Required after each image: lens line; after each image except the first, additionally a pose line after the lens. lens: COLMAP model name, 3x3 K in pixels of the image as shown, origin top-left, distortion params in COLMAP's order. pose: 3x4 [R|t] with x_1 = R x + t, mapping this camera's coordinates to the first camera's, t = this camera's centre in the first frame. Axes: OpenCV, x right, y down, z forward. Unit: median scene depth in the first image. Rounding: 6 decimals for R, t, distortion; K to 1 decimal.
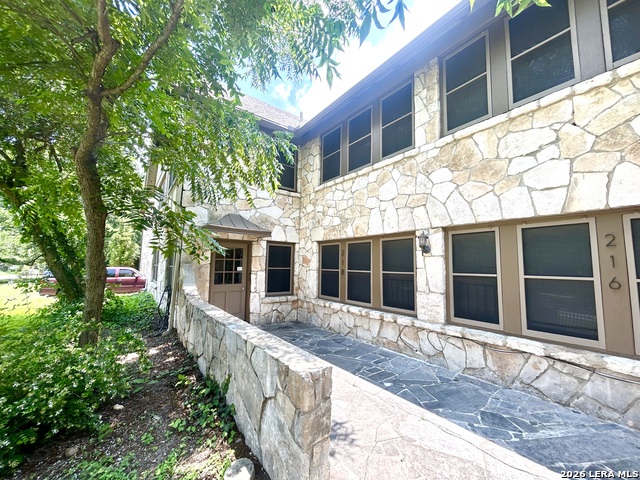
lens RADIAL K [[255.1, 0, 320.0], [0, 255.1, 240.0], [0, 0, 1]] dist [-0.000146, -0.000051]
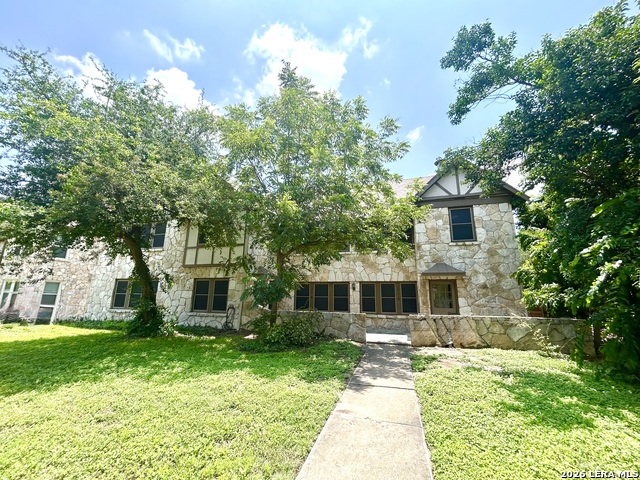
lens RADIAL K [[255.1, 0, 320.0], [0, 255.1, 240.0], [0, 0, 1]] dist [-0.000146, -0.000051]
pose [[0.824680, 0.117334, 0.553296, -0.984817], [-0.061949, 0.991098, -0.117842, -0.091766], [-0.562197, 0.062906, 0.824607, -0.756969]]
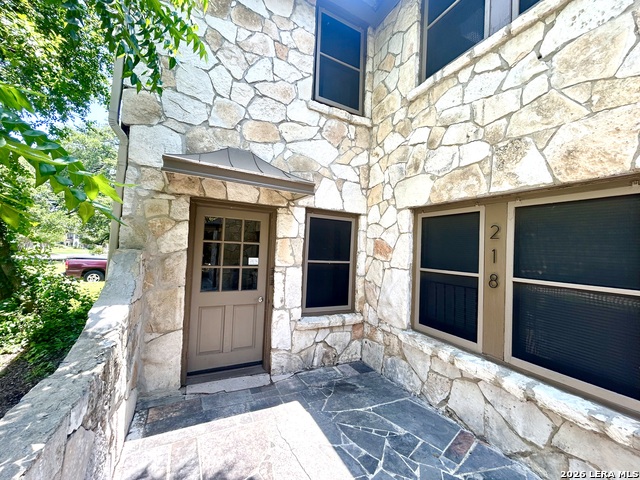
lens RADIAL K [[255.1, 0, 320.0], [0, 255.1, 240.0], [0, 0, 1]] dist [-0.000146, -0.000051]
pose [[0.984704, 0.020902, -0.172980, -0.094031], [-0.011504, 0.998411, 0.055157, 0.040028], [0.173858, -0.052323, 0.983380, 0.513365]]
